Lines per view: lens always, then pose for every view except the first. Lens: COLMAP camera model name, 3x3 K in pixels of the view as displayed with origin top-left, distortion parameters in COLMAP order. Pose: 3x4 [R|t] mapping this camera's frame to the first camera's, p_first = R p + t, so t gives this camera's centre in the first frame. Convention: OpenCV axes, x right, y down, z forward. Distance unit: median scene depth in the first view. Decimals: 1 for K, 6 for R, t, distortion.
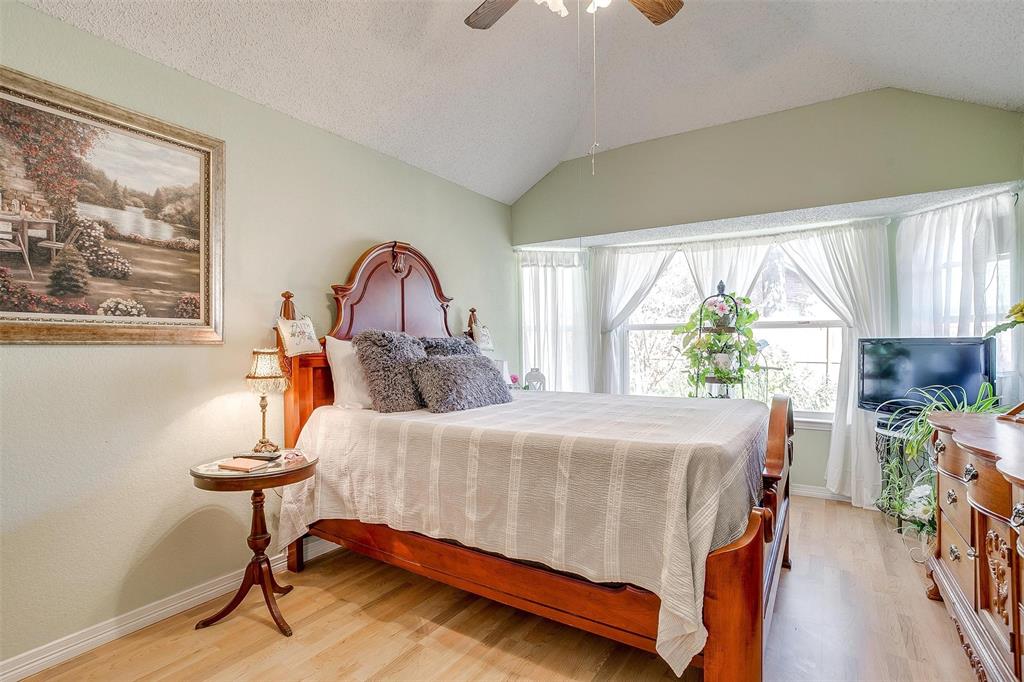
lens RADIAL K [[497.2, 0, 512.2], [0, 497.2, 344.0], [0, 0, 1]] dist [-0.052672, 0.029363]
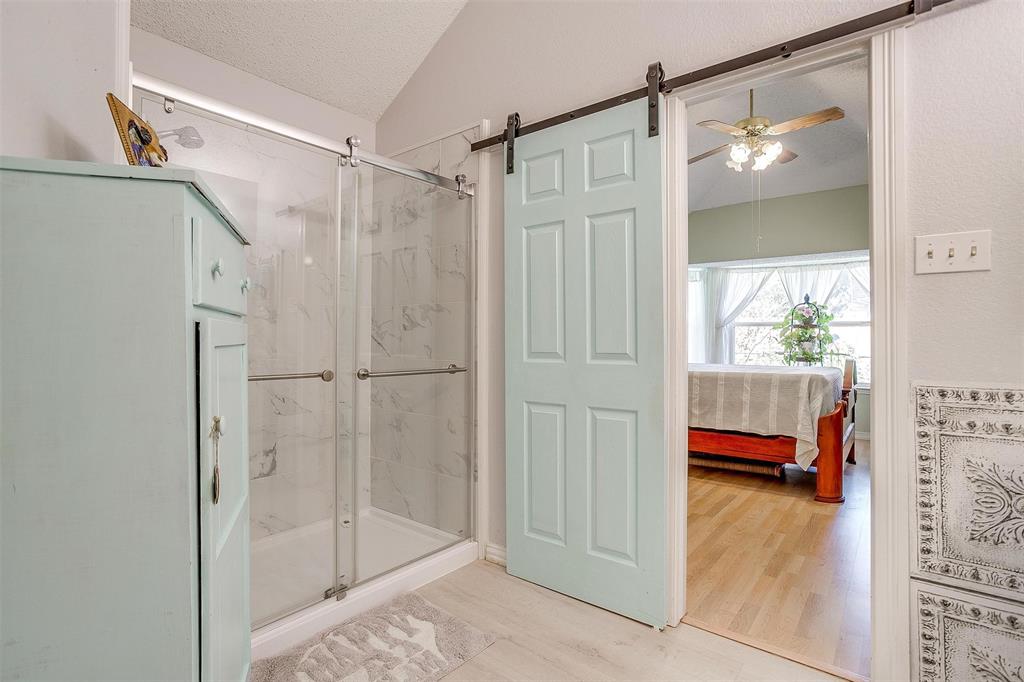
lens RADIAL K [[497.2, 0, 507.9], [0, 497.2, 331.4], [0, 0, 1]] dist [-0.052672, 0.029363]
pose [[0.994413, 0.014419, -0.104570, -0.349527], [-0.016183, 0.999740, -0.016043, 0.027116], [0.104312, 0.017646, 0.994388, -0.620610]]
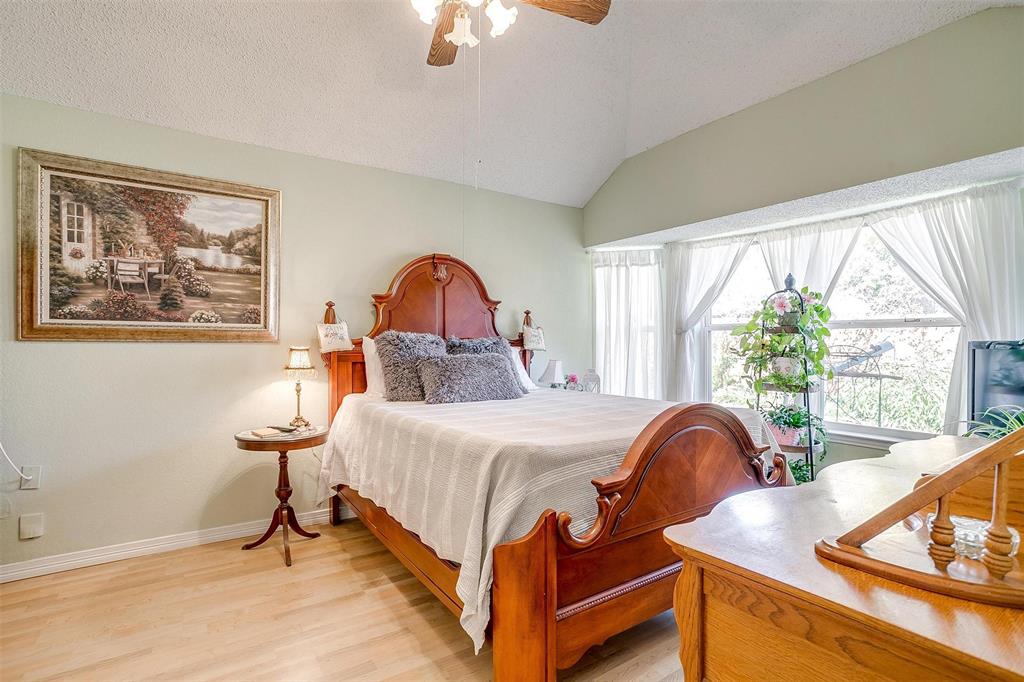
lens RADIAL K [[497.2, 0, 514.4], [0, 497.2, 342.2], [0, 0, 1]] dist [-0.052672, 0.029363]
pose [[0.920484, 0.006239, -0.390730, 0.340192], [-0.007407, 0.999971, -0.001483, -0.002584], [0.390710, 0.004259, 0.920504, 0.014873]]
